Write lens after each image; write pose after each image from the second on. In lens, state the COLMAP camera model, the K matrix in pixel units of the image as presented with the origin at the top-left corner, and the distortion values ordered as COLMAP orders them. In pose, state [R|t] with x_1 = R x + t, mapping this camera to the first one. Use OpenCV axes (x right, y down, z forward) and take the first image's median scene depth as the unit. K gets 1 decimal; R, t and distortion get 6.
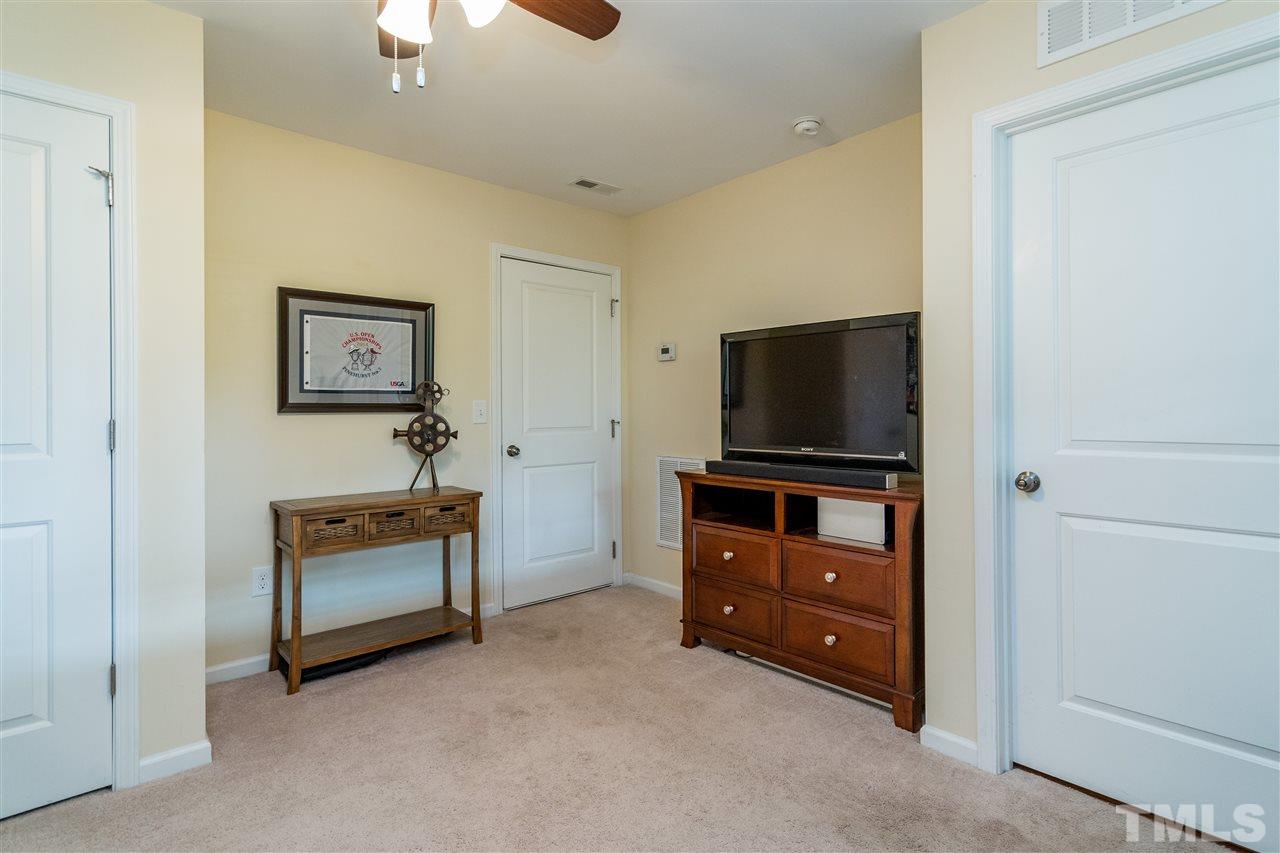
lens RADIAL K [[660.2, 0, 641.3], [0, 660.2, 416.7], [0, 0, 1]] dist [0.005309, -0.001482]
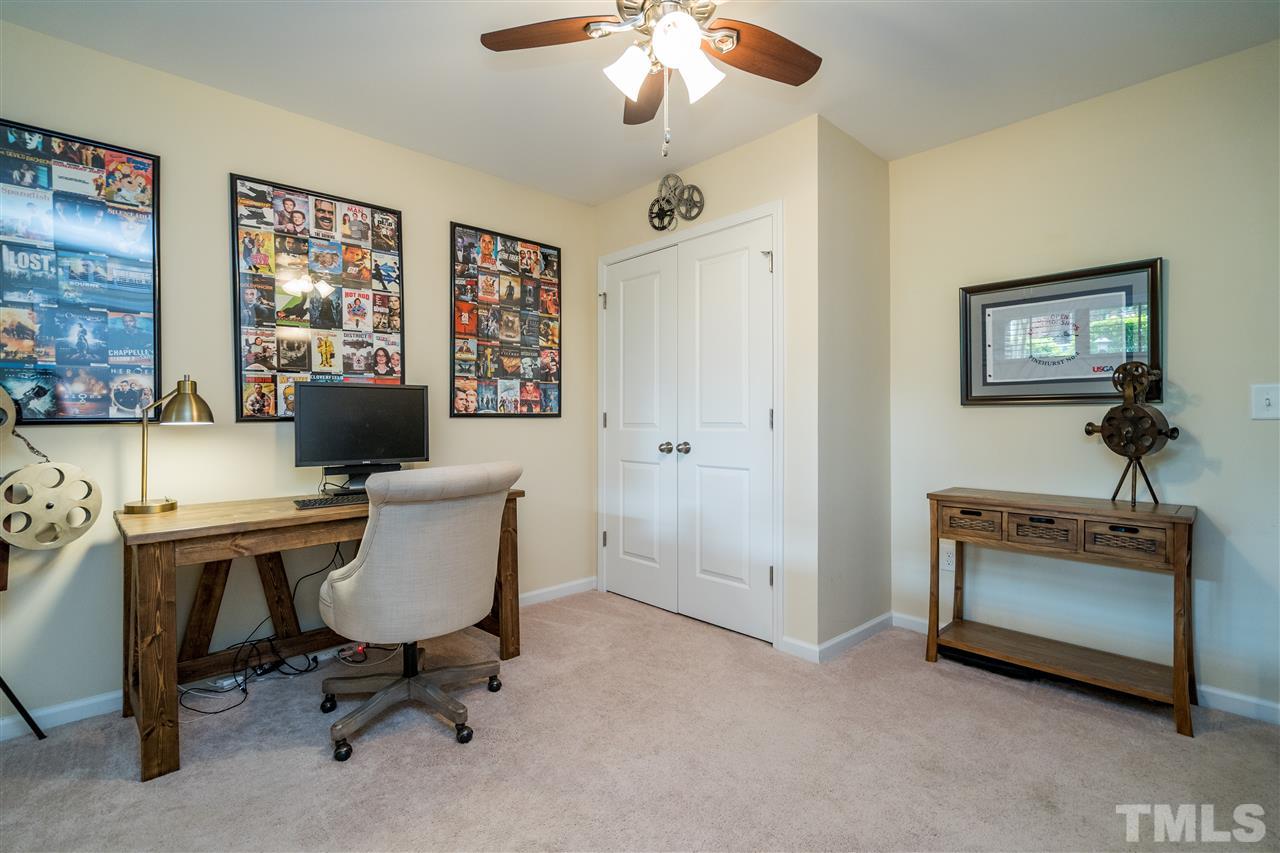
lens RADIAL K [[601.6, 0, 641.0], [0, 601.6, 422.9], [0, 0, 1]] dist [0.000369, -0.000153]
pose [[0.004380, 0.013999, -0.999892, 0.412915], [-0.009514, 0.999857, 0.013957, 0.013378], [0.999945, 0.009452, 0.004512, 0.461667]]
